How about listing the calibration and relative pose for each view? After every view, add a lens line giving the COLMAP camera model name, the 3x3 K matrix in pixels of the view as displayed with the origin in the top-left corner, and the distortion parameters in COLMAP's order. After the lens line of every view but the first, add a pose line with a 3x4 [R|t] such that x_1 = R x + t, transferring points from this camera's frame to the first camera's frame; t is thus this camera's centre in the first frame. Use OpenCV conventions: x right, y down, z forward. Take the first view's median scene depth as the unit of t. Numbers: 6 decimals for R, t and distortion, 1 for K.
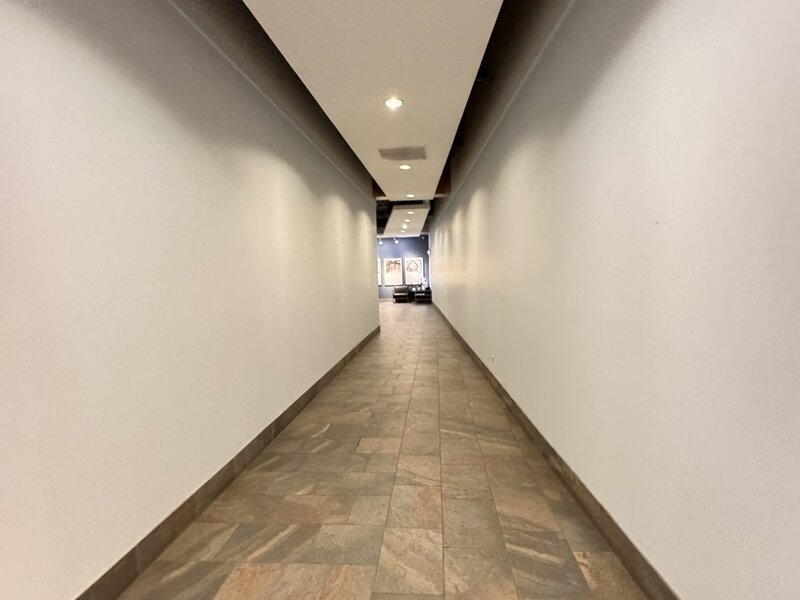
lens RADIAL K [[423.7, 0, 399.6], [0, 423.7, 301.1], [0, 0, 1]] dist [-0.006276, 0.002739]
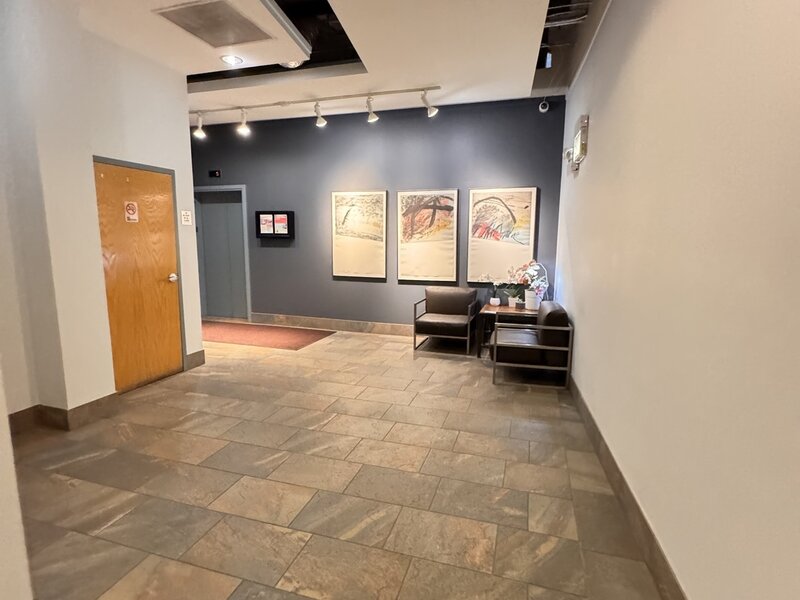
lens RADIAL K [[423.7, 0, 401.7], [0, 423.7, 295.8], [0, 0, 1]] dist [-0.006276, 0.002739]
pose [[0.974707, 0.055998, -0.216356, 0.033802], [-0.040845, 0.996430, 0.073890, -0.049407], [0.219721, -0.063184, 0.973515, 0.714858]]
